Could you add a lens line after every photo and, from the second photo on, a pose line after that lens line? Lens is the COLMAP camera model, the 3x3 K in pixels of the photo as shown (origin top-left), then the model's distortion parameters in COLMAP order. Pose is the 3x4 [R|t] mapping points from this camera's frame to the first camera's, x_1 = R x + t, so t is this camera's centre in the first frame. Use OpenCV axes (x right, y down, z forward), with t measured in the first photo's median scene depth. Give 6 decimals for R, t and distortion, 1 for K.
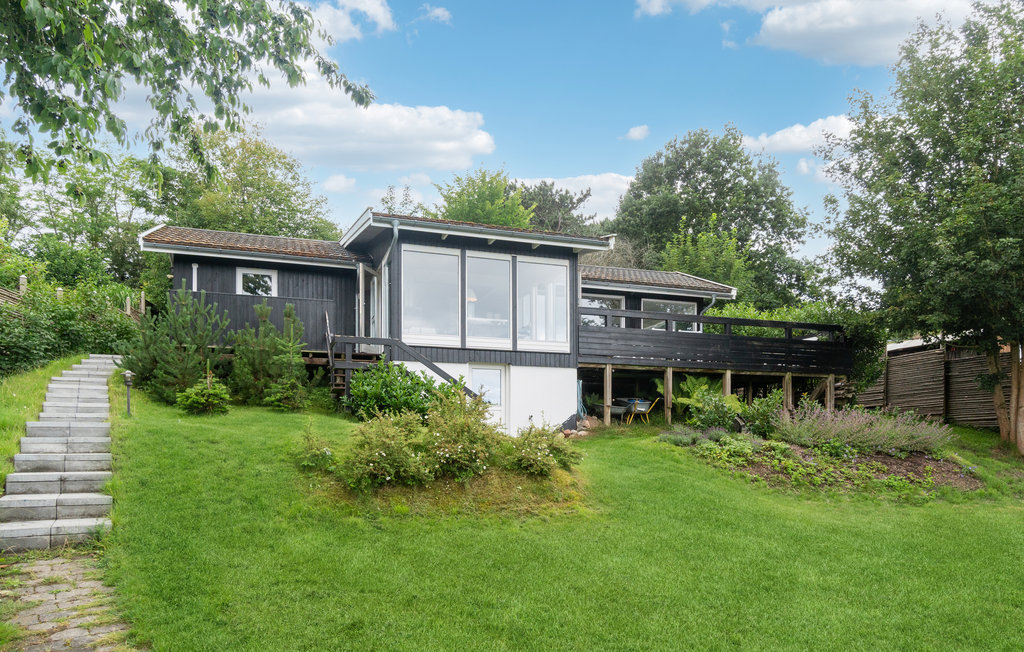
lens RADIAL K [[627.9, 0, 512.0], [0, 627.9, 326.0], [0, 0, 1]] dist [0.001751, 0.000883]
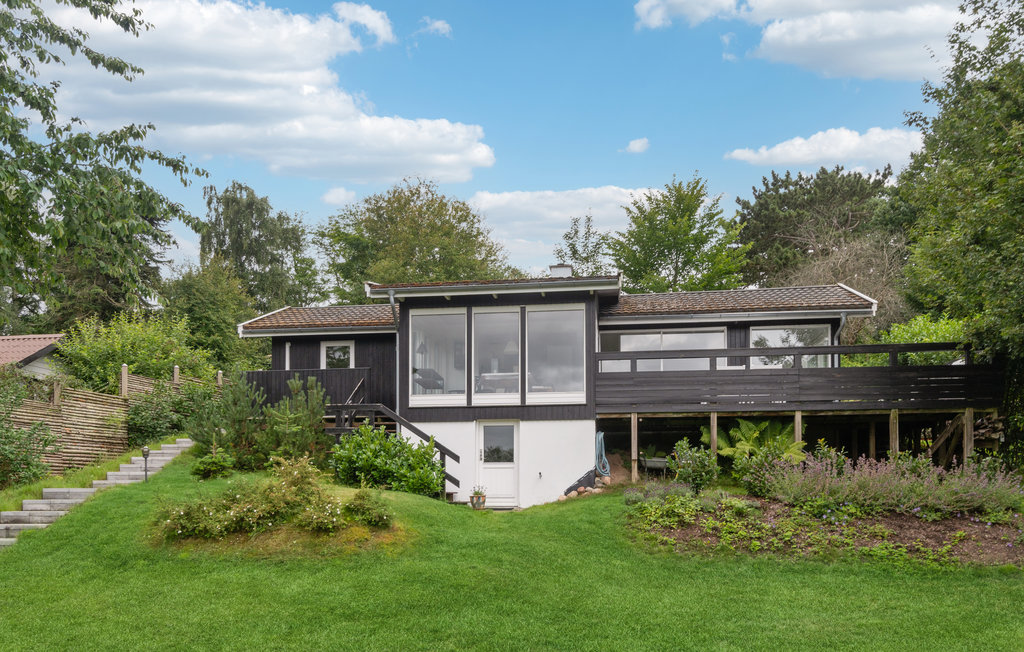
lens RADIAL K [[731.3, 0, 512.2], [0, 731.3, 341.3], [0, 0, 1]] dist [0.006040, 0.000211]
pose [[0.900375, -0.095010, -0.424614, 0.457929], [0.082578, 0.995446, -0.047635, -0.006435], [0.427206, 0.007826, 0.904120, -0.024997]]
